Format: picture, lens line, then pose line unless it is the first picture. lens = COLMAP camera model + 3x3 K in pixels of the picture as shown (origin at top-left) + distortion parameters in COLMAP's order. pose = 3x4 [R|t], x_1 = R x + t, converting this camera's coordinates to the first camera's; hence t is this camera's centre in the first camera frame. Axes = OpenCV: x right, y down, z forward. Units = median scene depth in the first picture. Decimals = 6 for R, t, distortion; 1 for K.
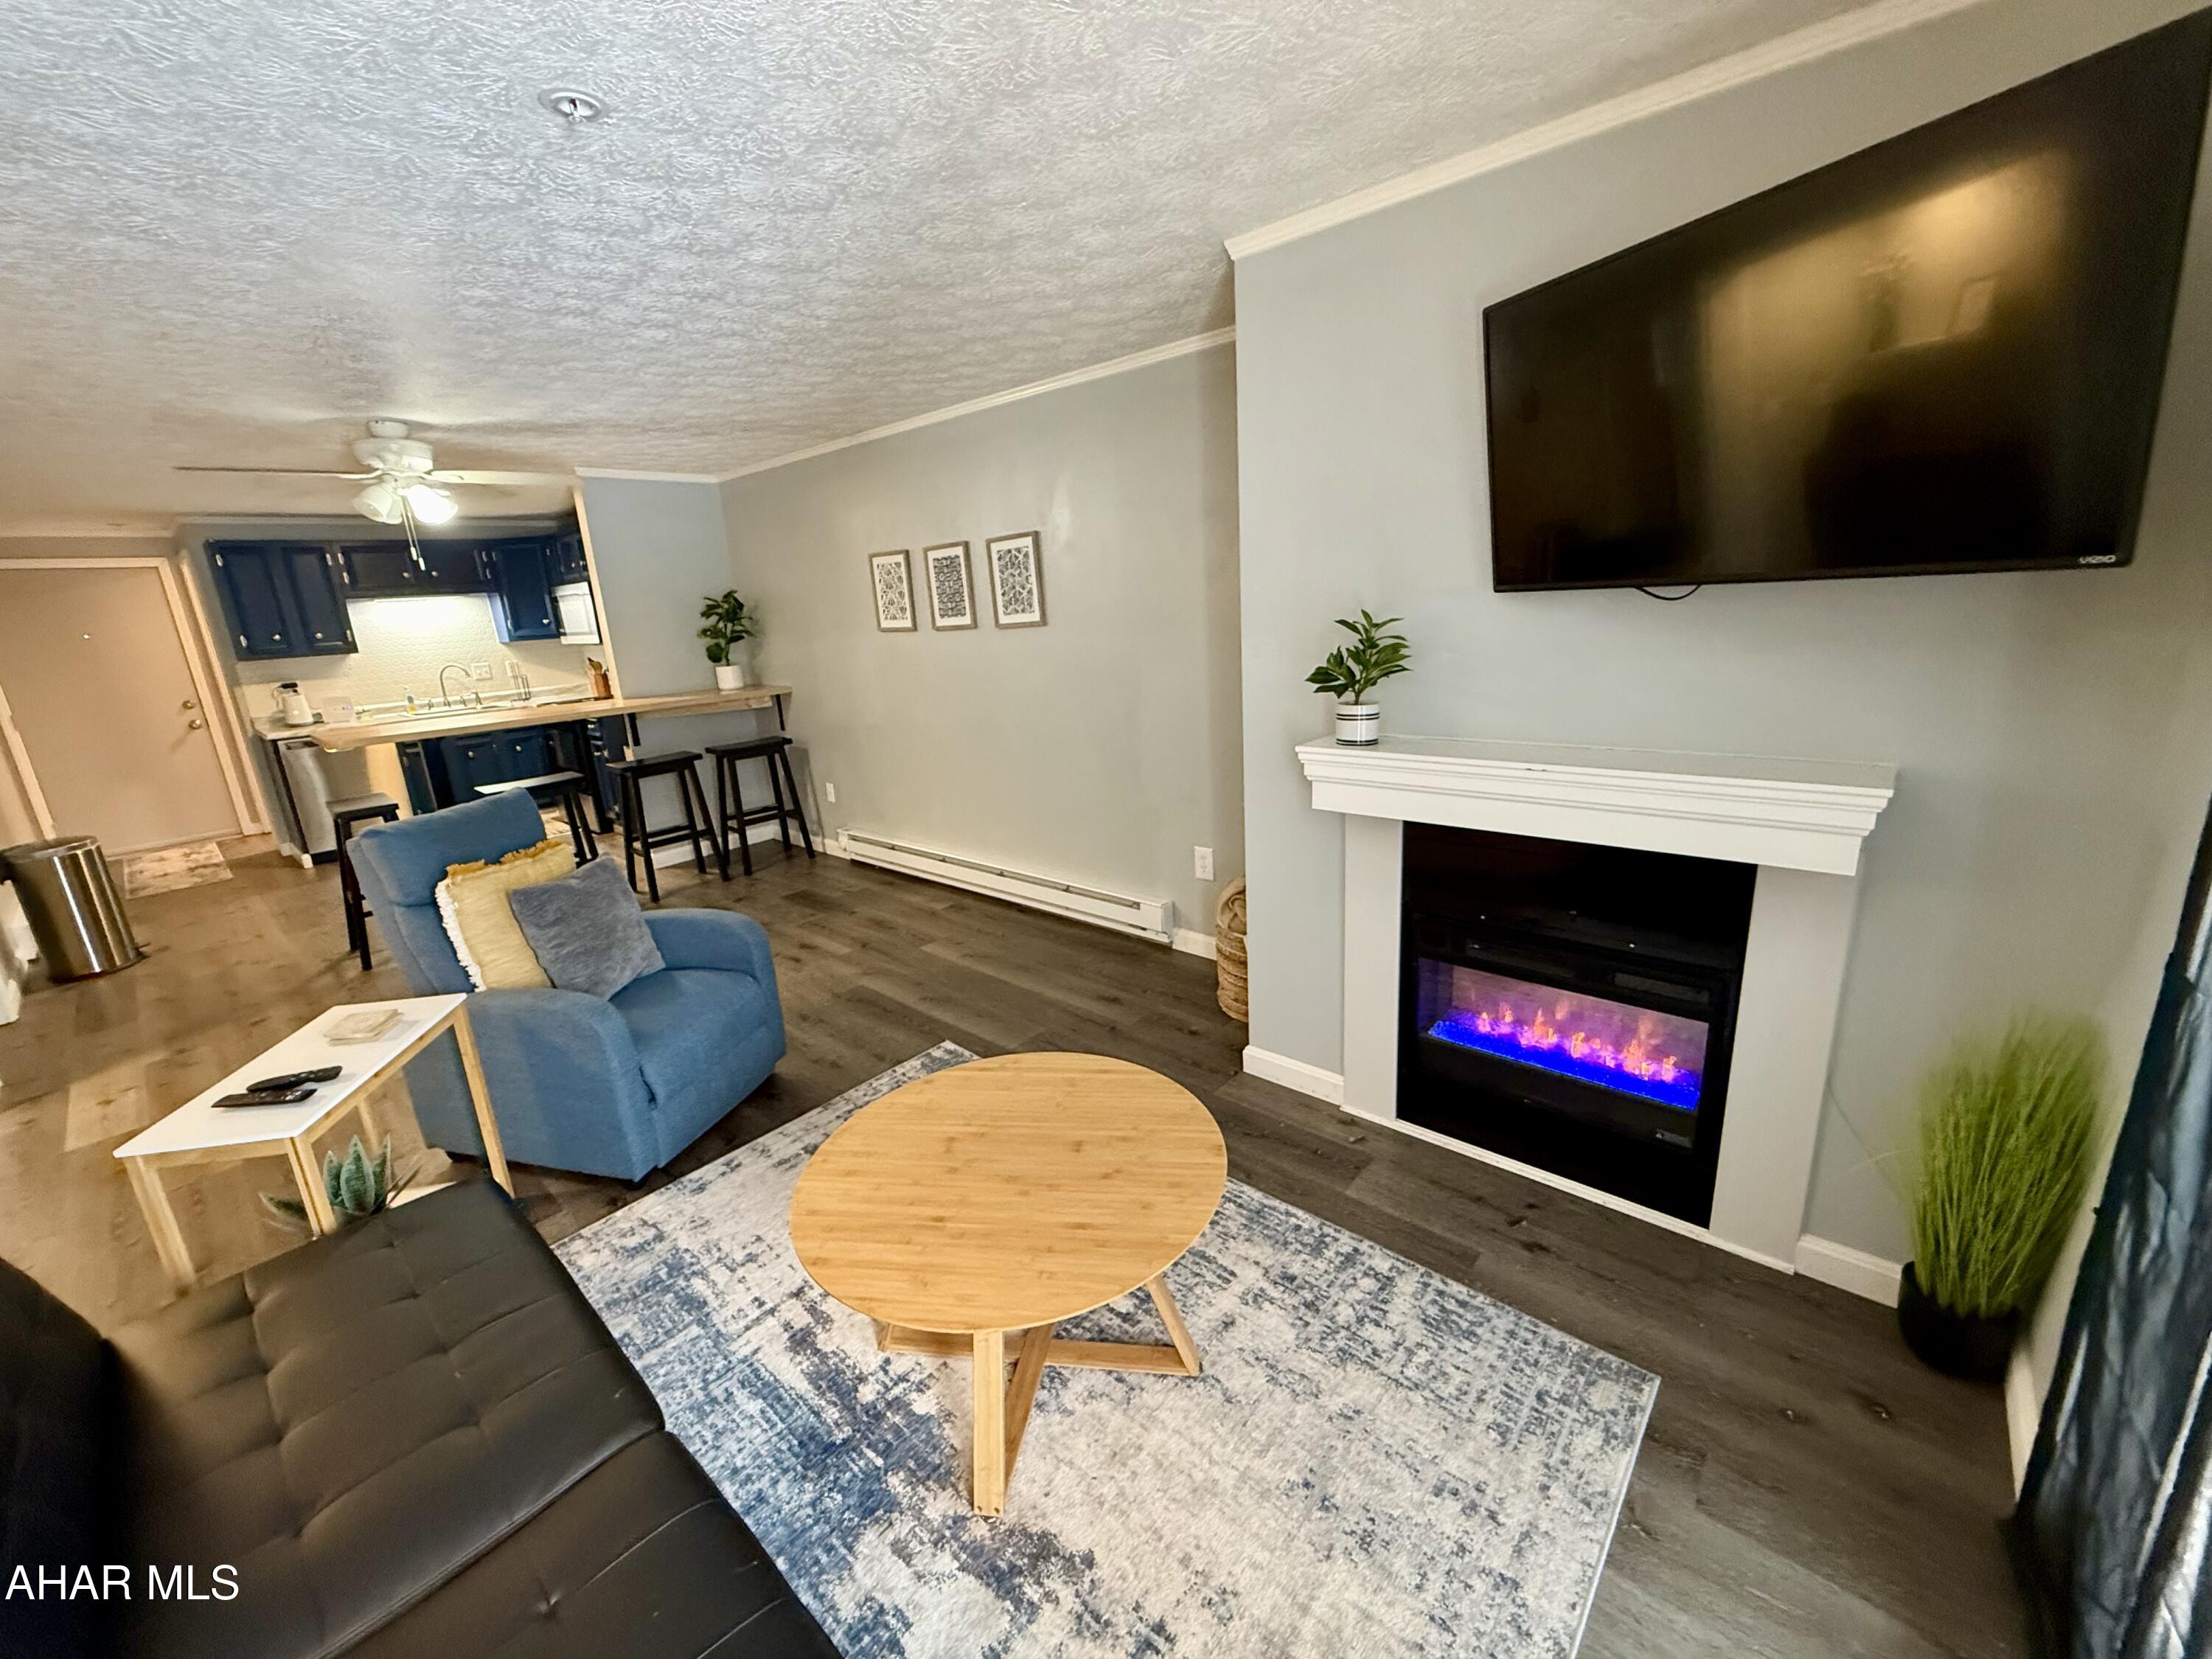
lens RADIAL K [[877.9, 0, 1097.9], [0, 877.9, 827.4], [0, 0, 1]] dist [-0.002173, 0.000378]
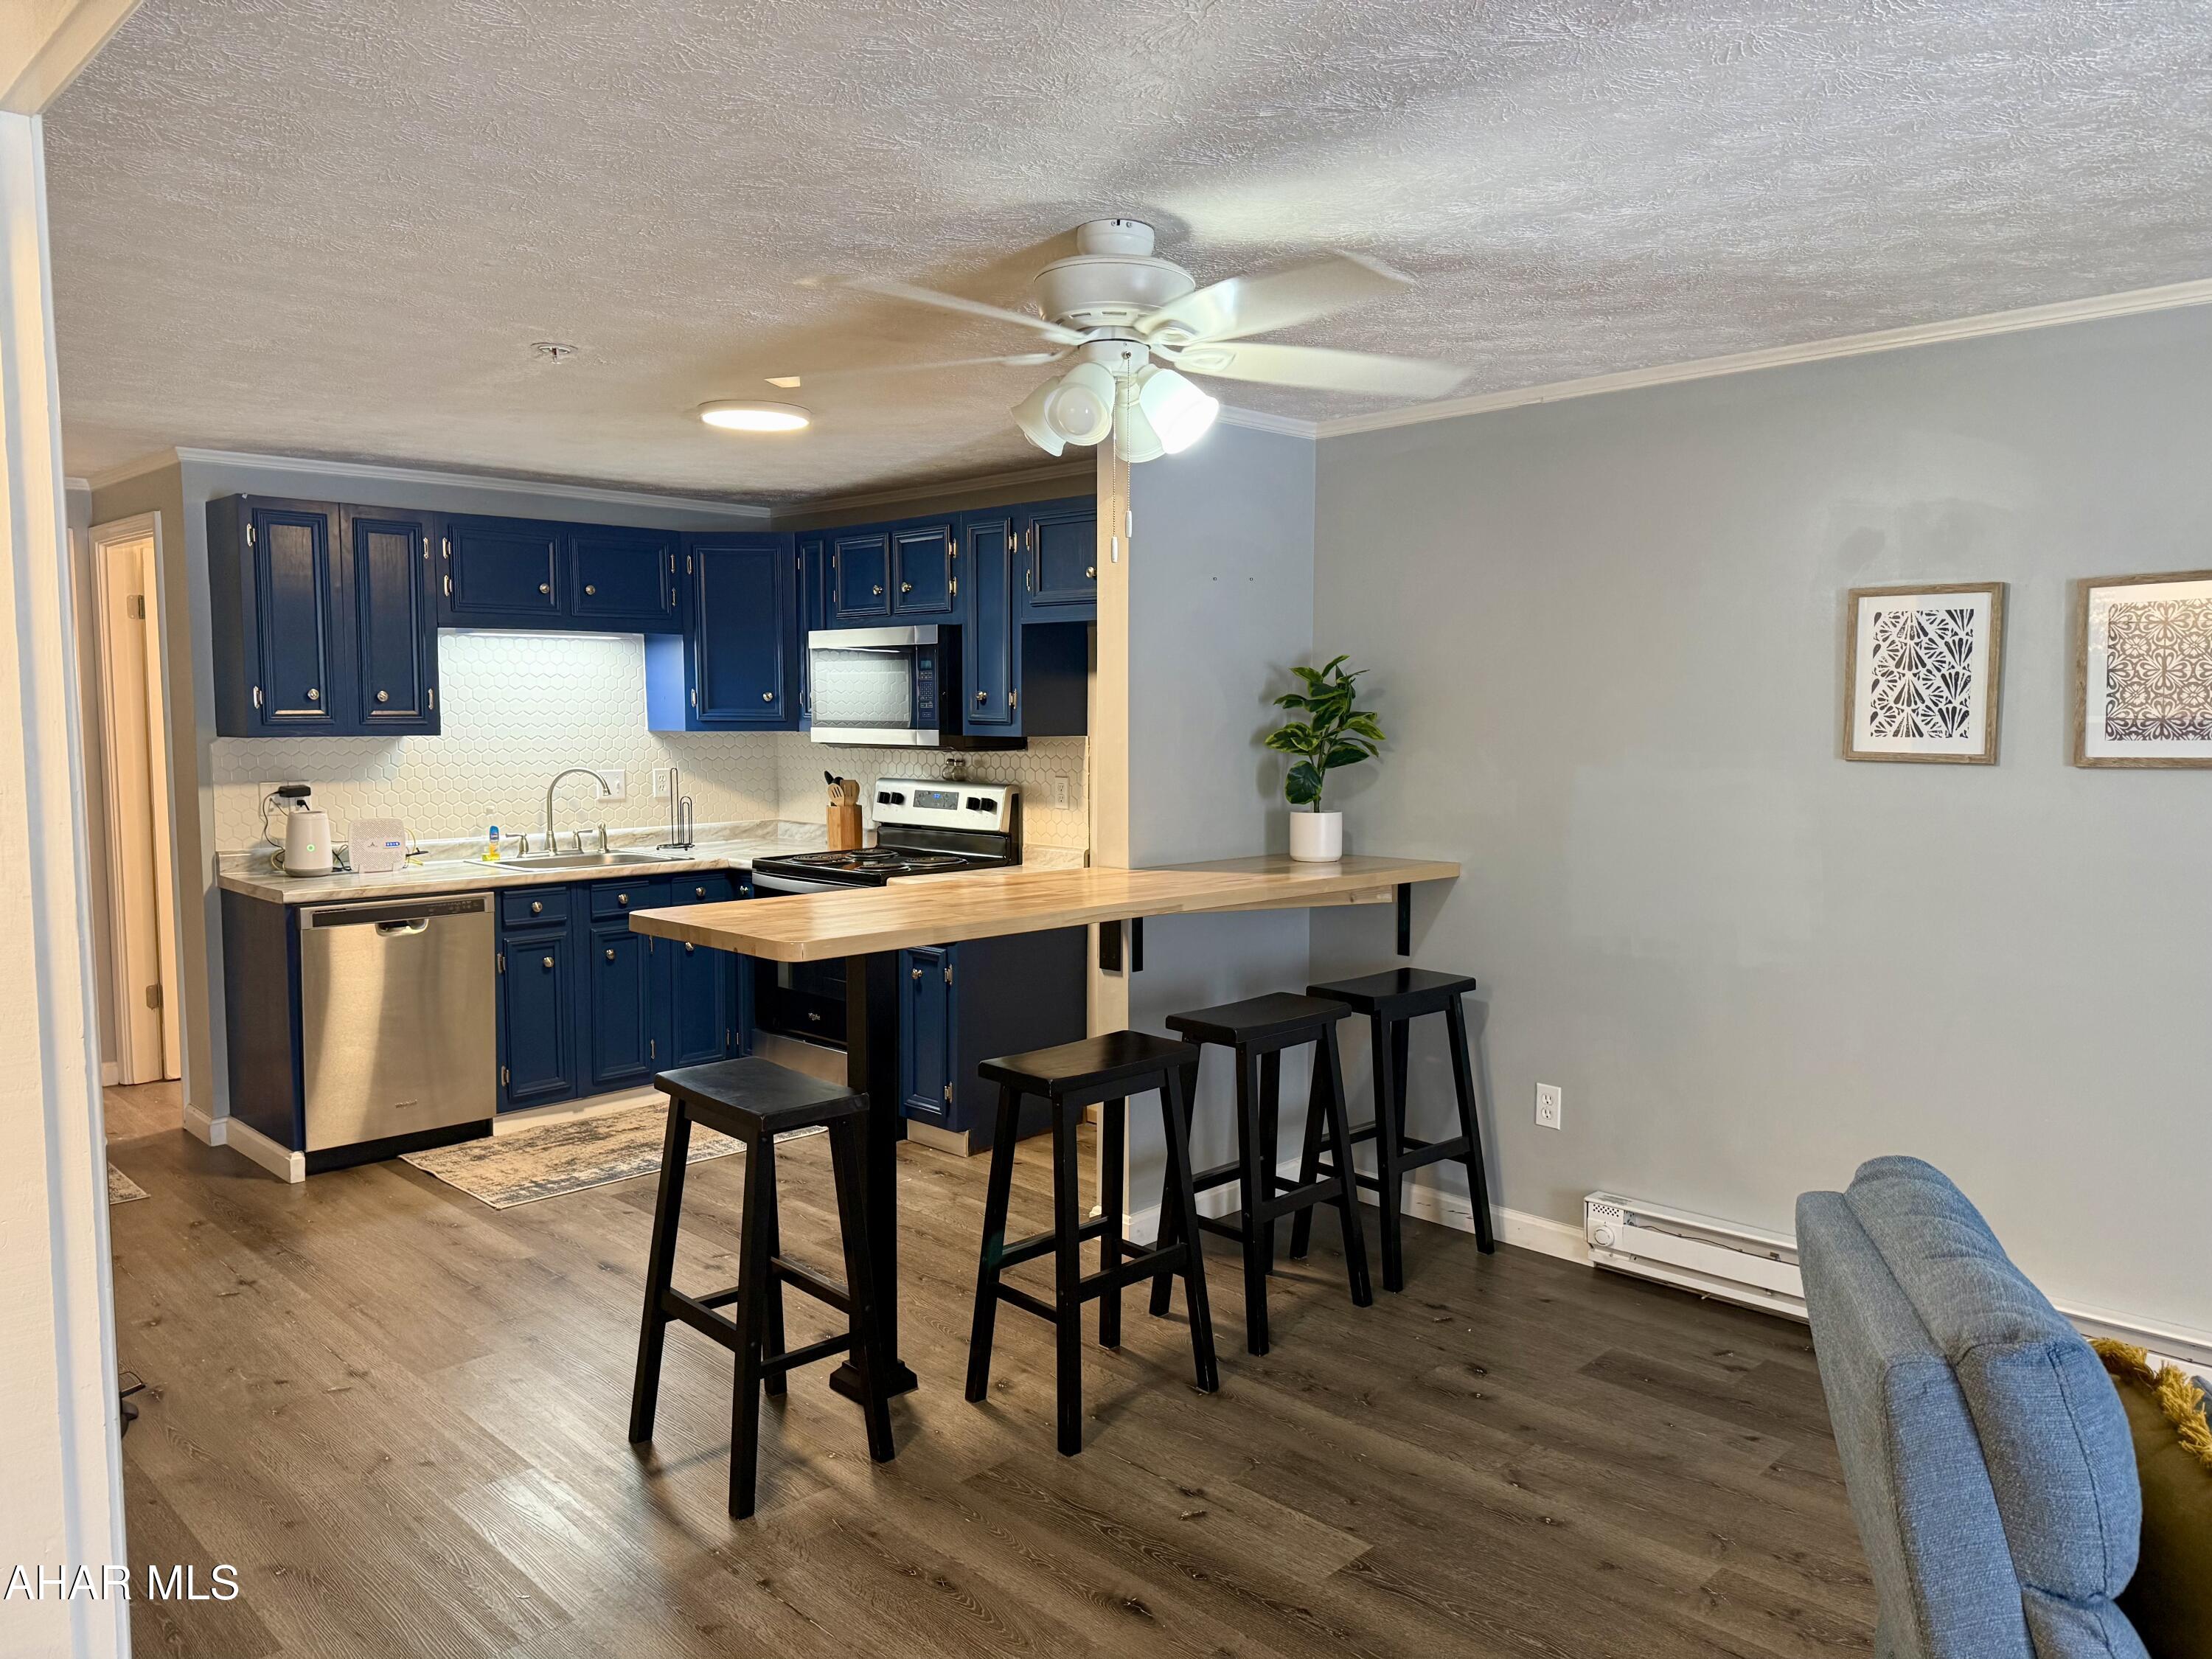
lens RADIAL K [[1551.3, 0, 1101.6], [0, 1551.3, 824.0], [0, 0, 1]] dist [0.084698, -0.137482]
pose [[0.996815, 0.062220, -0.049895, -1.132820], [-0.070284, 0.980999, -0.180834, -0.047431], [0.037695, 0.183765, 0.982247, 0.435586]]
